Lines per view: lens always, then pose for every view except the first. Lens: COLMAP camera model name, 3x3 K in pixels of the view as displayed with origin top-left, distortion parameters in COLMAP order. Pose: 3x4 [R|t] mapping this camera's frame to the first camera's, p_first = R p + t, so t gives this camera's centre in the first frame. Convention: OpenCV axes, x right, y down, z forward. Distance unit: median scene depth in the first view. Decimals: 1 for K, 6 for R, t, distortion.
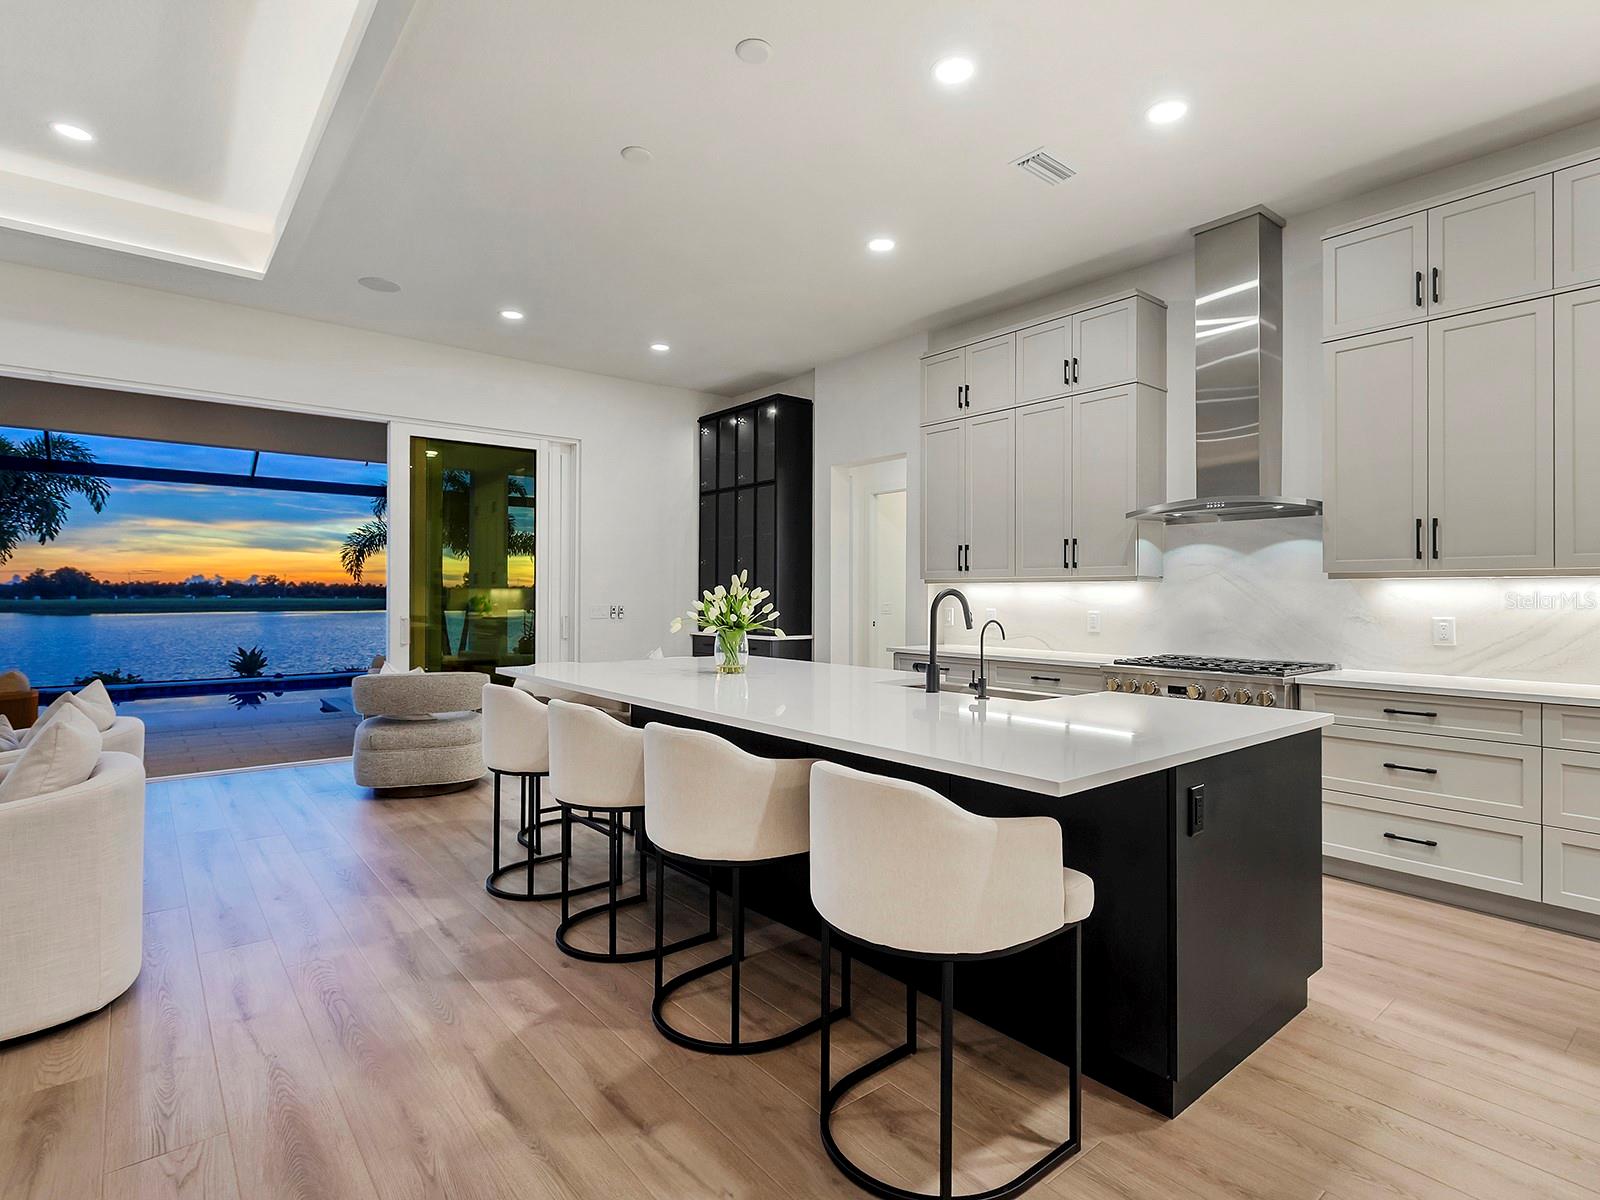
lens RADIAL K [[820.8, 0, 806.3], [0, 820.8, 593.0], [0, 0, 1]] dist [0.003981, 0.001322]
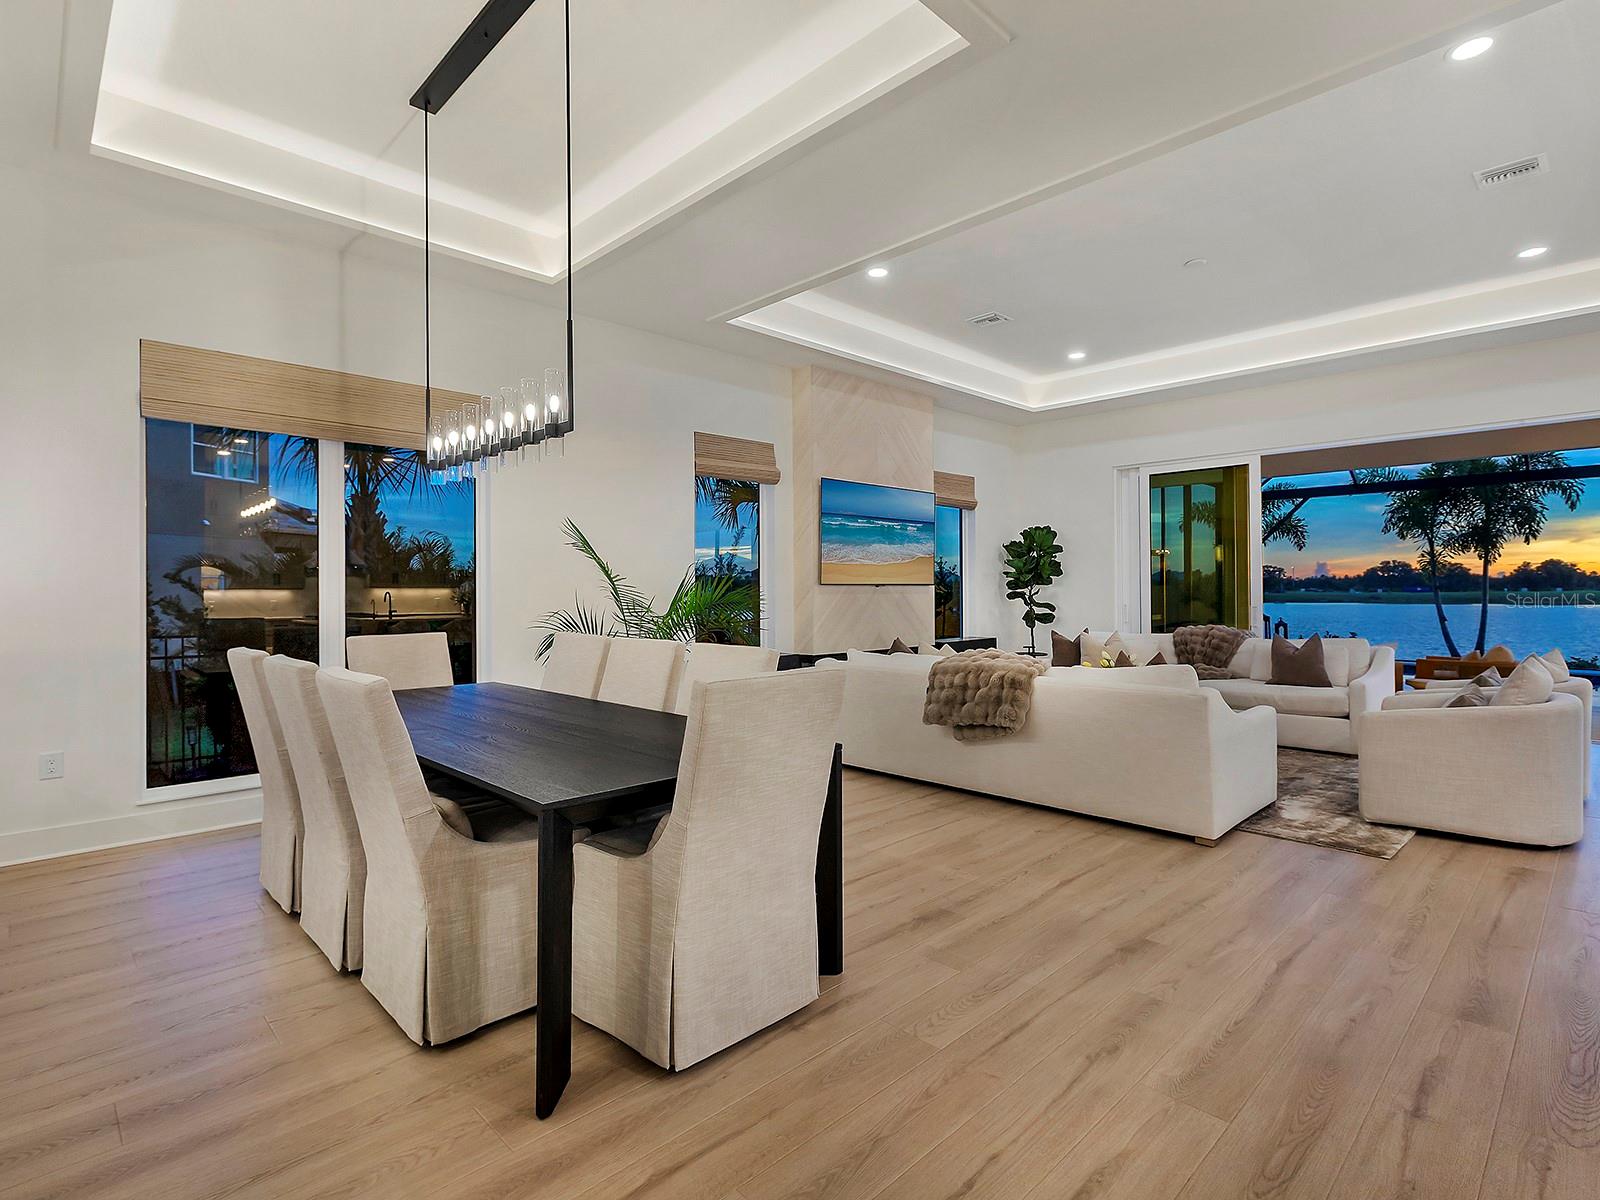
lens RADIAL K [[802.1, 0, 802.1], [0, 802.1, 580.4], [0, 0, 1]] dist [-0.004599, -0.001227]
pose [[0.084604, -0.014226, -0.996313, 0.104148], [0.008517, 0.999872, -0.013553, -0.000399], [0.996378, -0.007339, 0.084715, -0.105610]]
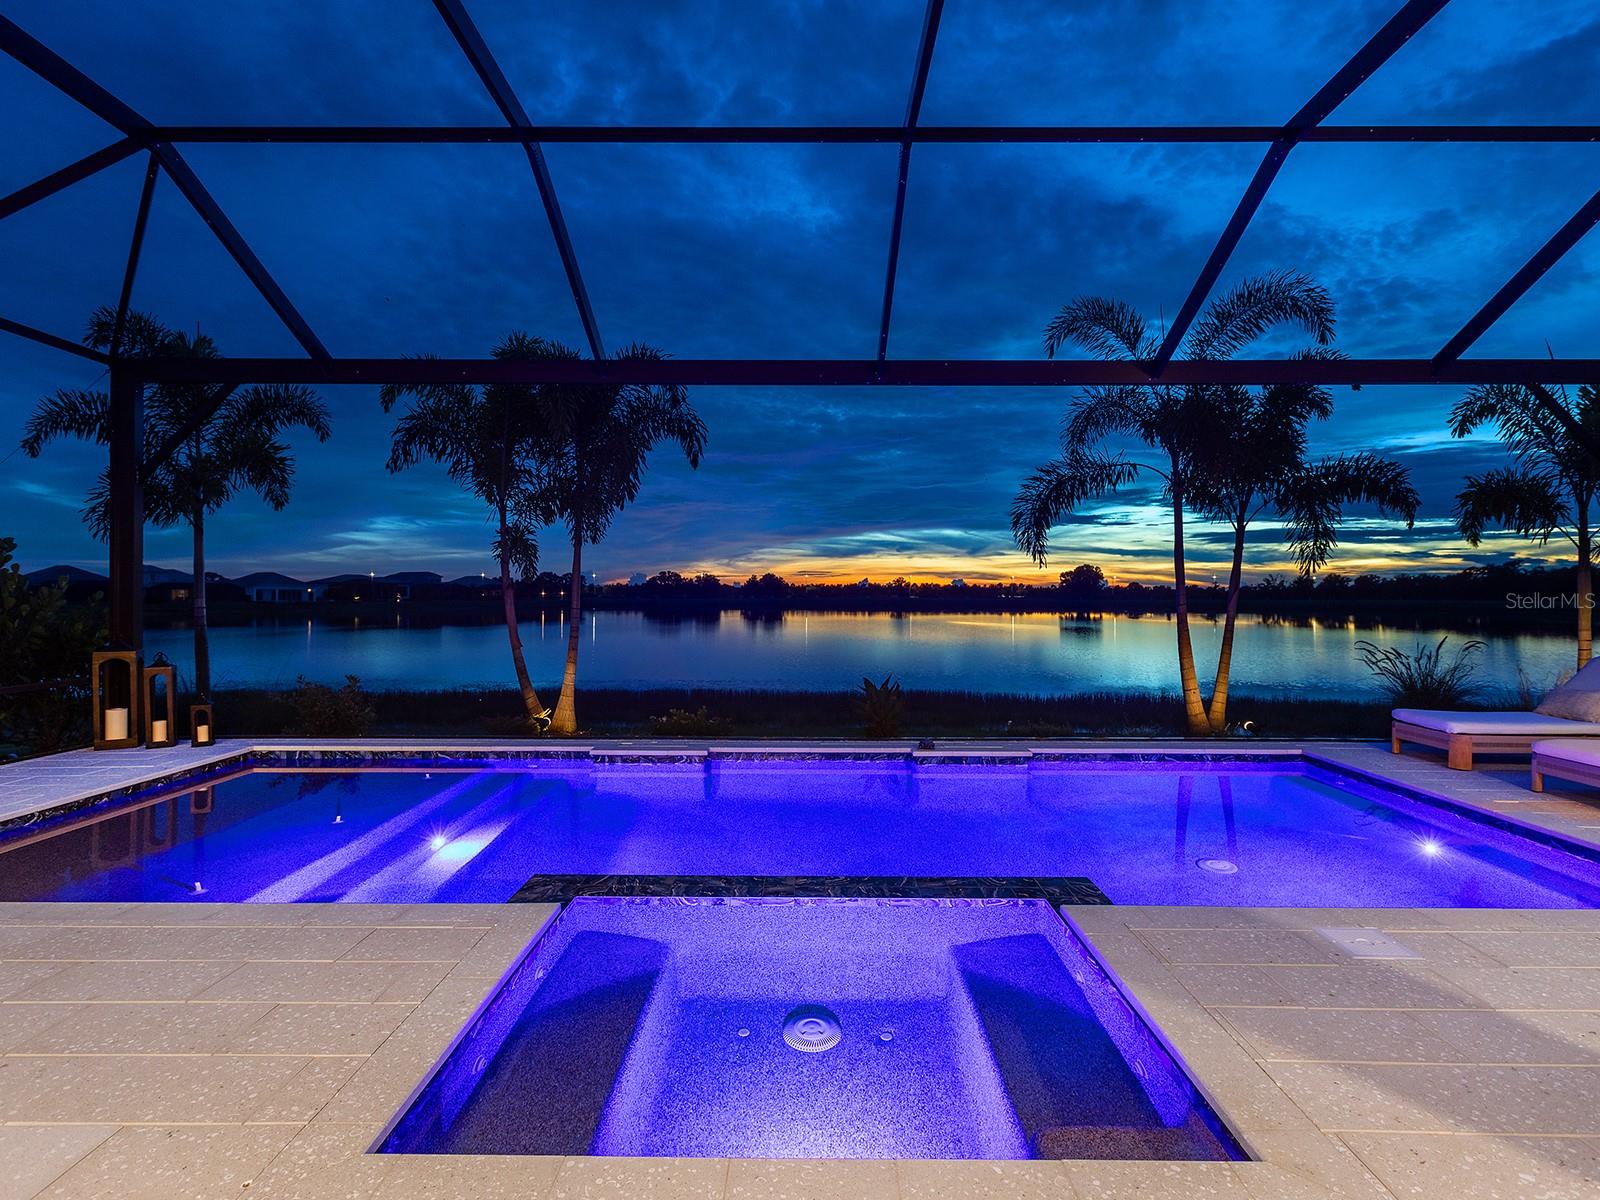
lens RADIAL K [[820.8, 0, 806.3], [0, 820.8, 593.0], [0, 0, 1]] dist [0.003981, 0.001322]
pose [[0.774469, 0.001944, -0.632609, -0.395160], [-0.002986, 0.999995, -0.000583, 0.007370], [0.632605, 0.002341, 0.774471, 0.589235]]
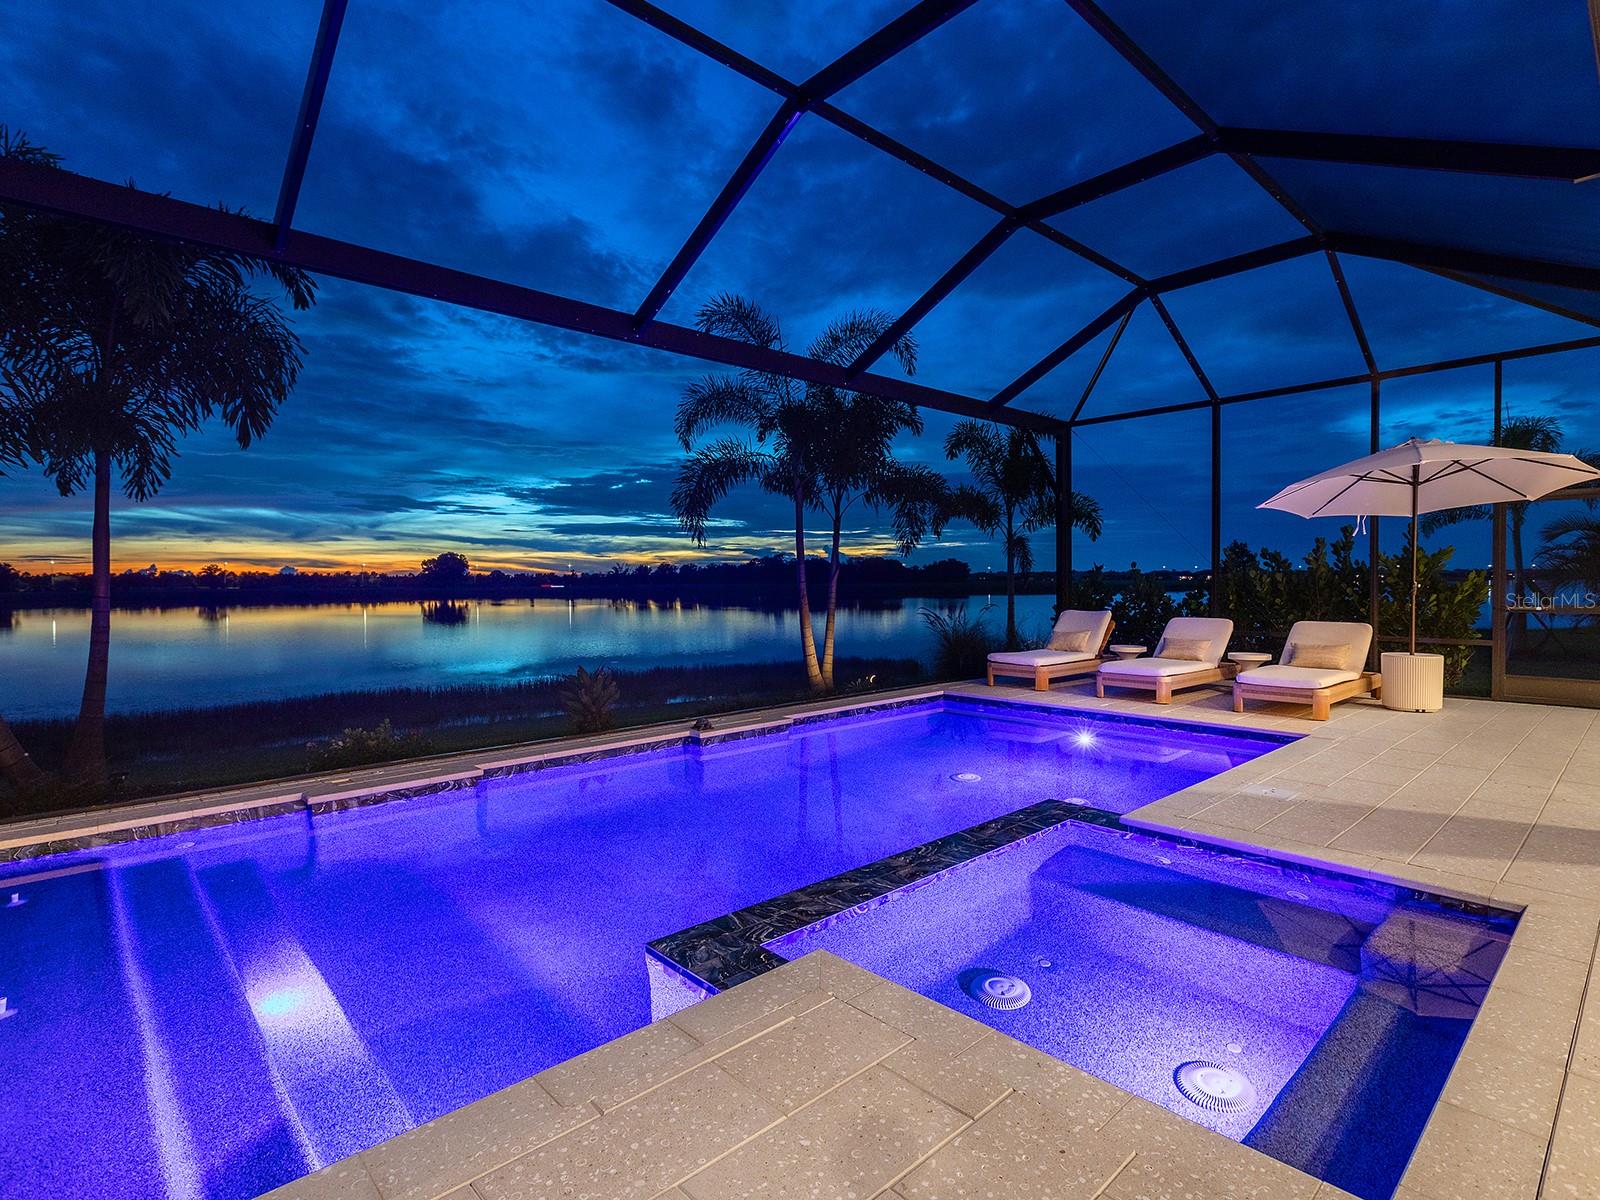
lens RADIAL K [[805.2, 0, 802.7], [0, 805.2, 600.9], [0, 0, 1]] dist [0.000439, 0.000034]
pose [[0.997683, -0.010139, 0.067271, -0.630263], [0.008401, 0.999625, 0.026062, 0.013686], [-0.067510, -0.025437, 0.997394, 0.545051]]
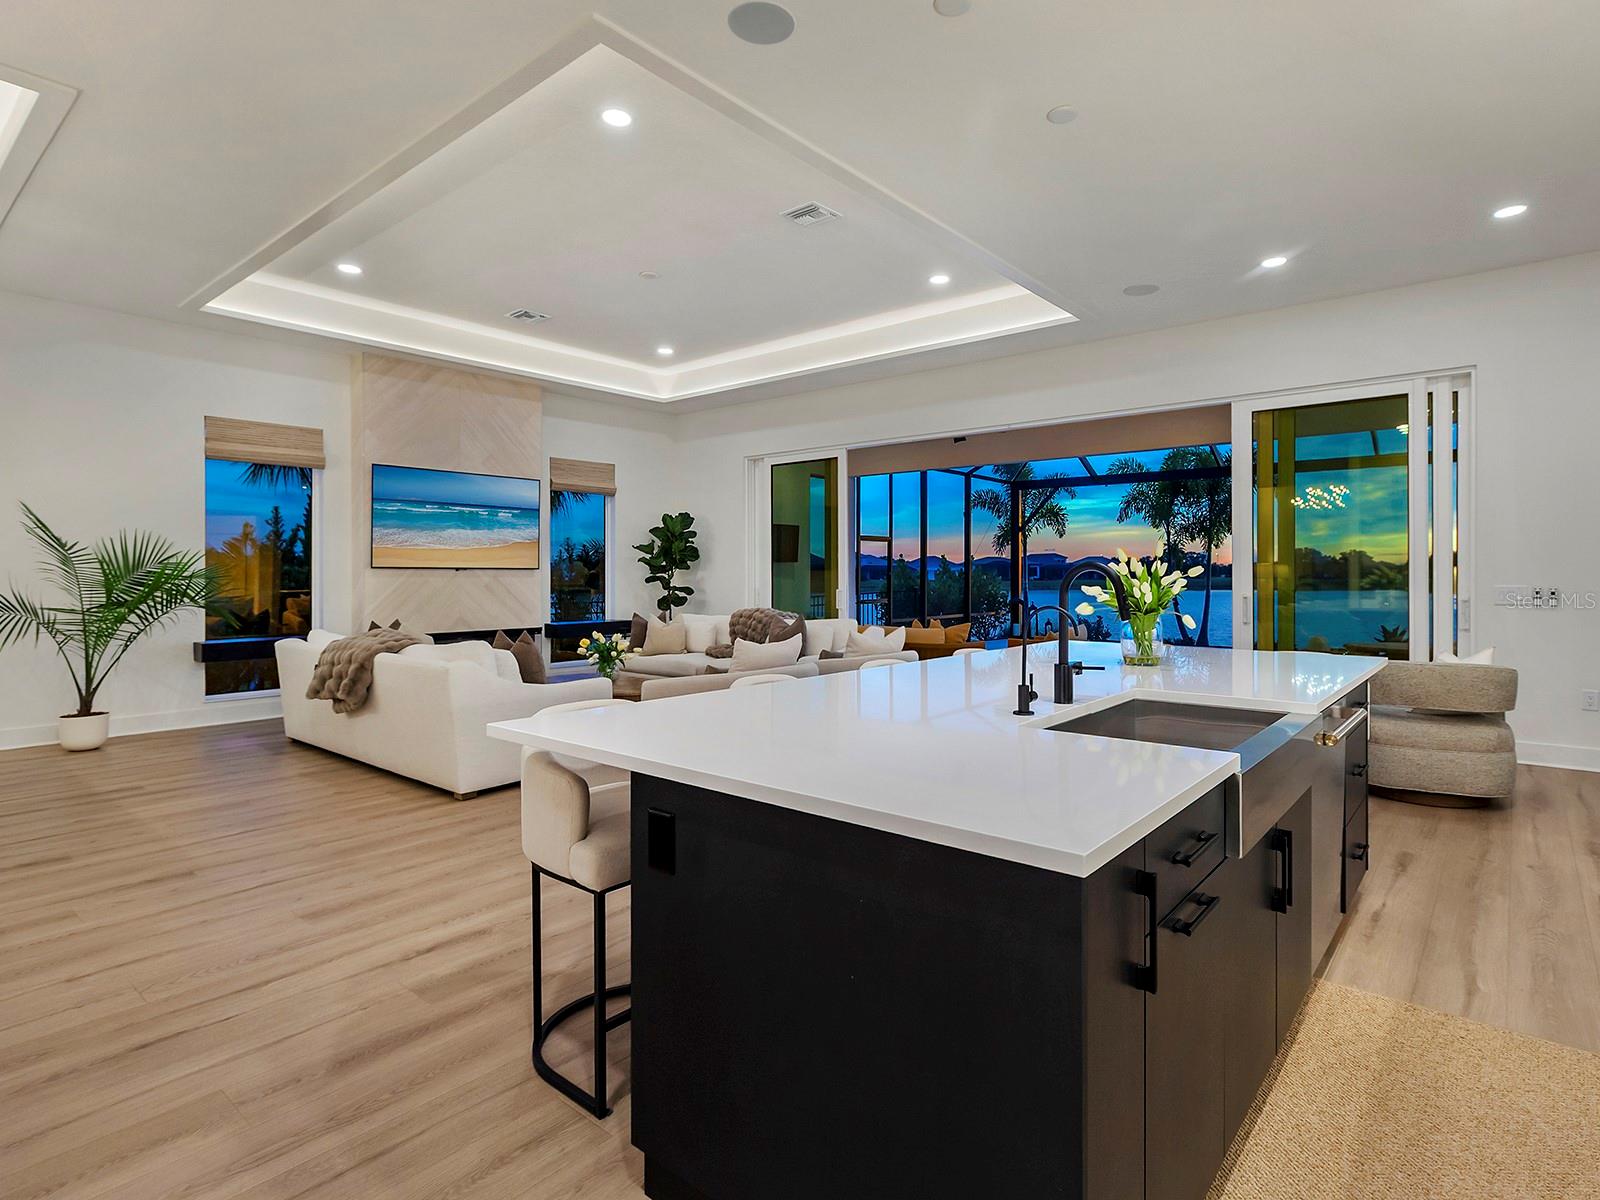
lens RADIAL K [[834.5, 0, 837.4], [0, 834.5, 574.3], [0, 0, 1]] dist [-0.000606, 0.000002]
pose [[0.206910, -0.002242, -0.978357, 0.195034], [0.005318, 0.999985, -0.001167, 0.001529], [0.978346, -0.004961, 0.206918, 0.148142]]
